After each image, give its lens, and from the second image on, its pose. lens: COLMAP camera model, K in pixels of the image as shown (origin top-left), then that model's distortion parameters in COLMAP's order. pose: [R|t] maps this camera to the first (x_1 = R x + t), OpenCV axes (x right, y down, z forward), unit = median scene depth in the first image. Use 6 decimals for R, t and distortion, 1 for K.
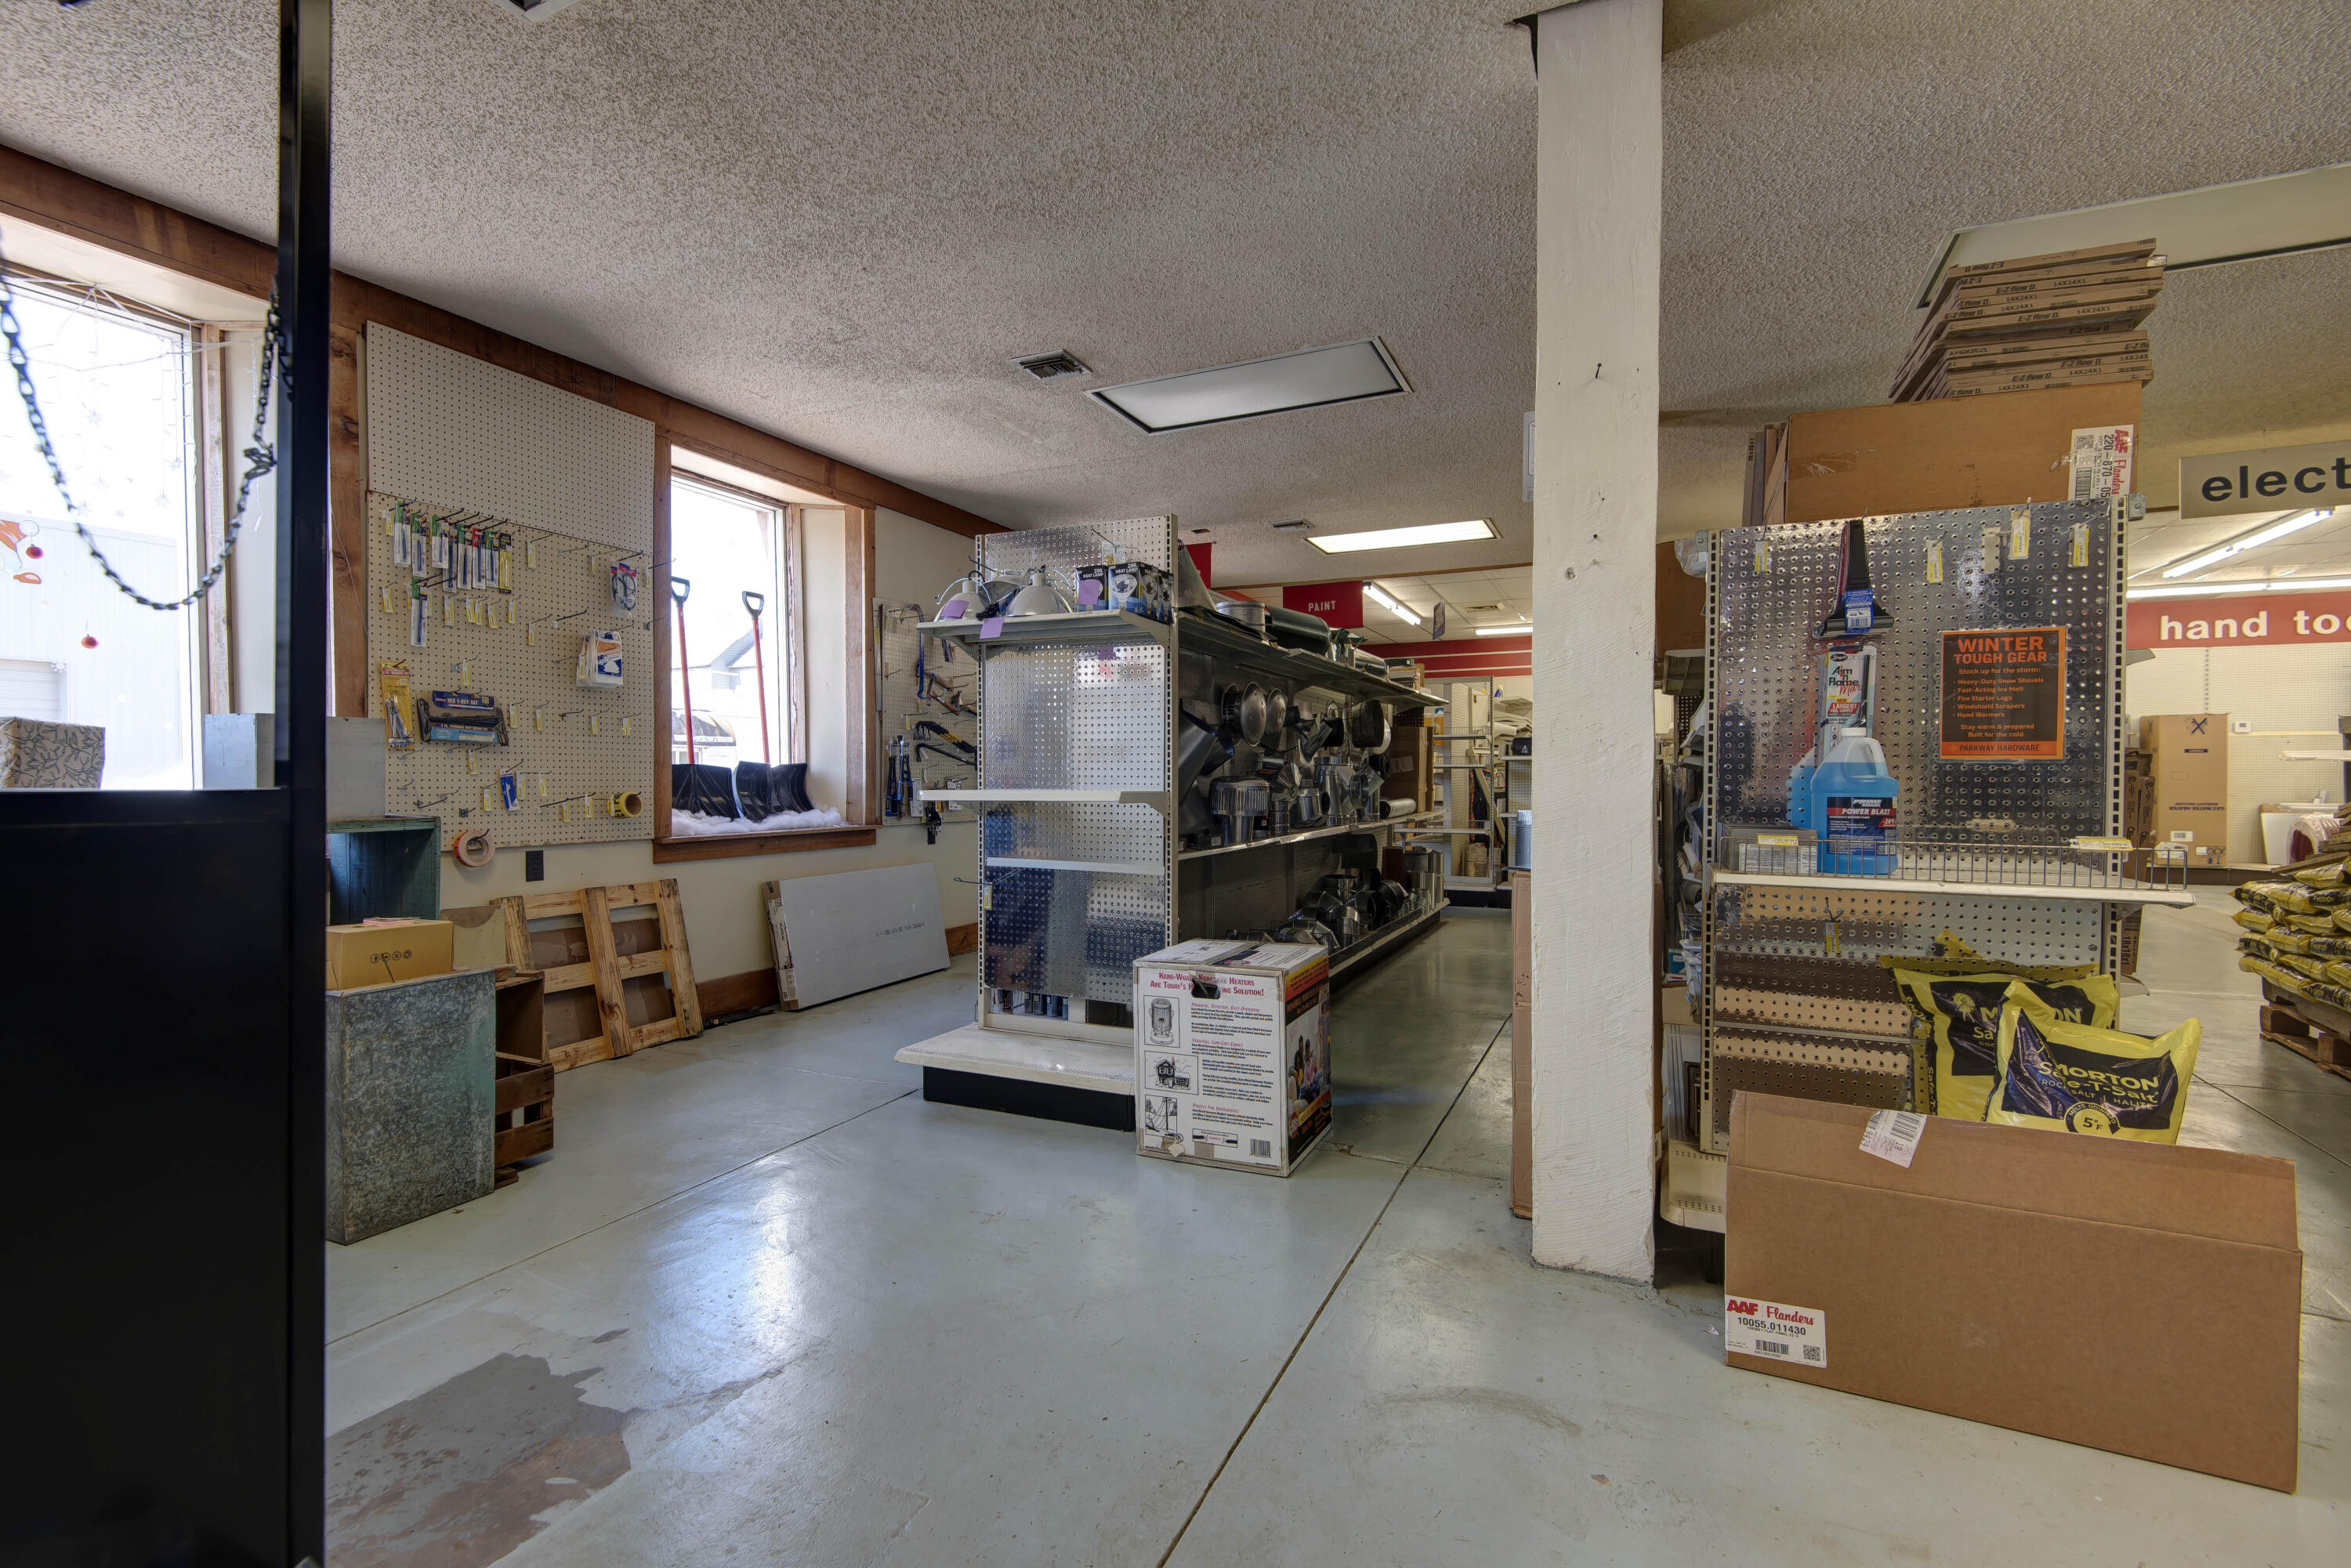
lens RADIAL K [[1051.2, 0, 1166.9], [0, 1051.2, 795.1], [0, 0, 1]] dist [0.045291, -0.030092]
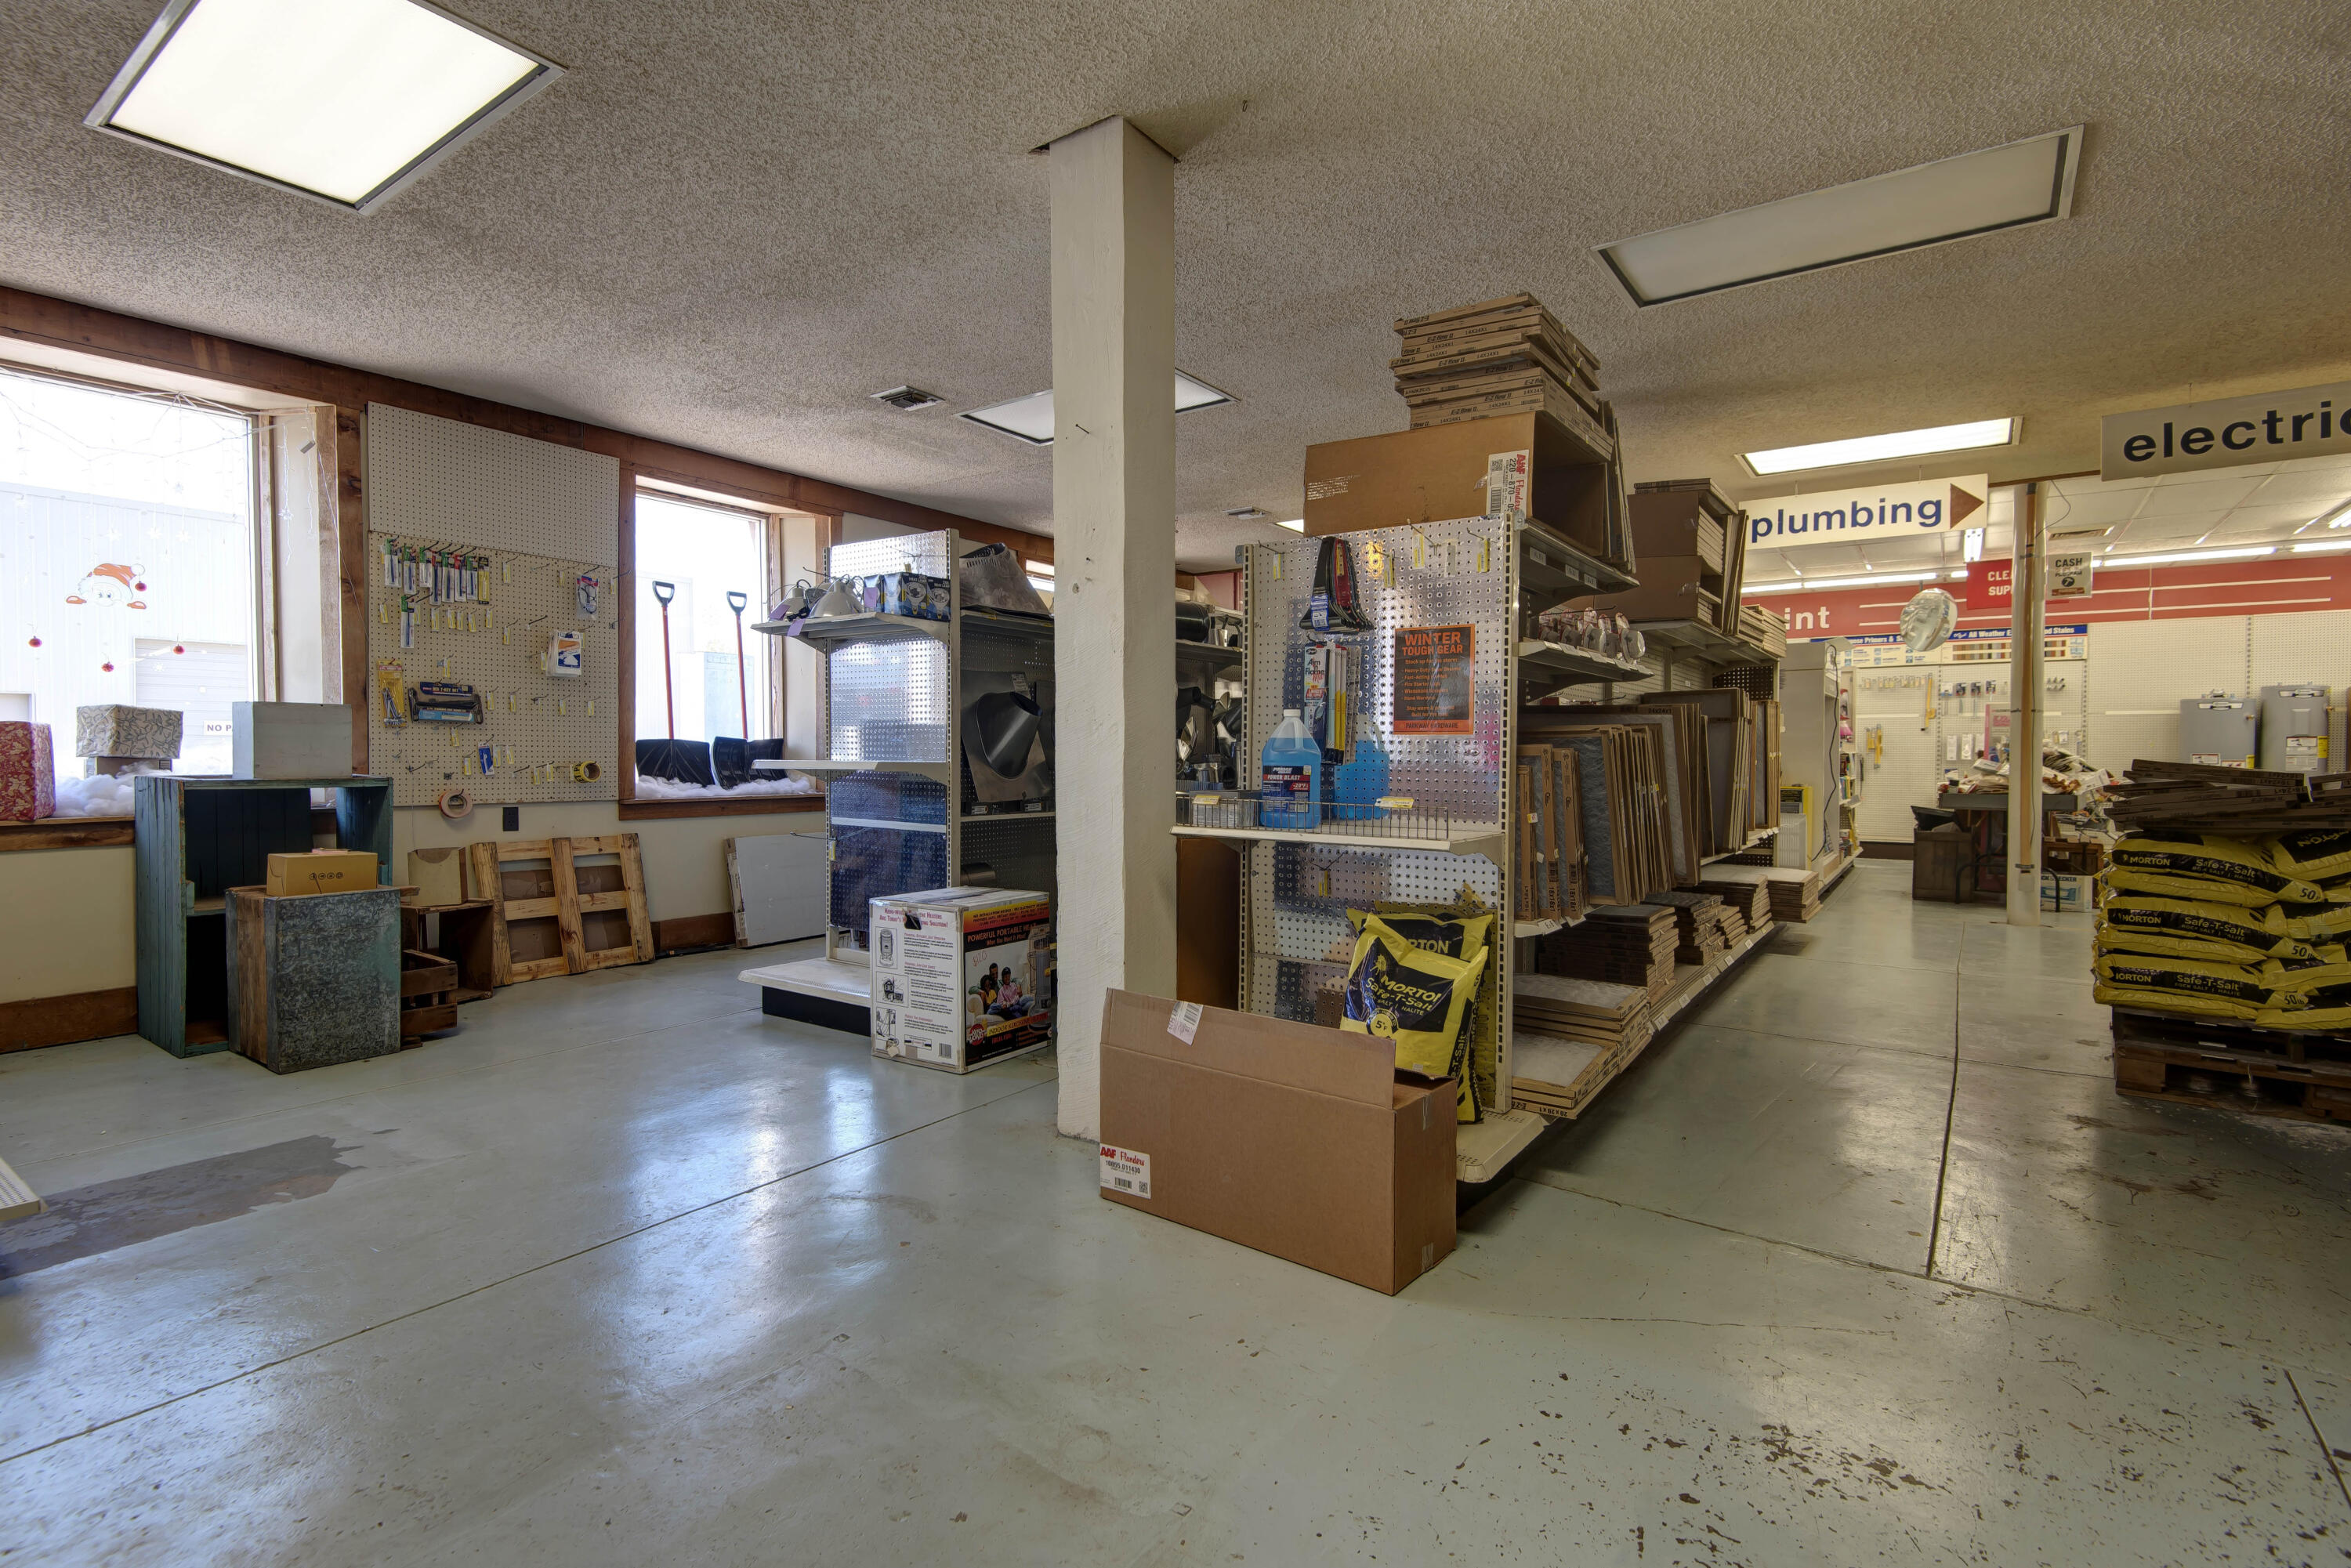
lens RADIAL K [[1092.4, 0, 1175.5], [0, 1092.4, 784.0], [0, 0, 1]] dist [0.053989, -0.043157]
pose [[0.983602, 0.008533, -0.180149, 0.448862], [-0.006904, 0.999929, 0.009671, 0.007132], [0.180219, -0.008269, 0.983592, -0.160592]]
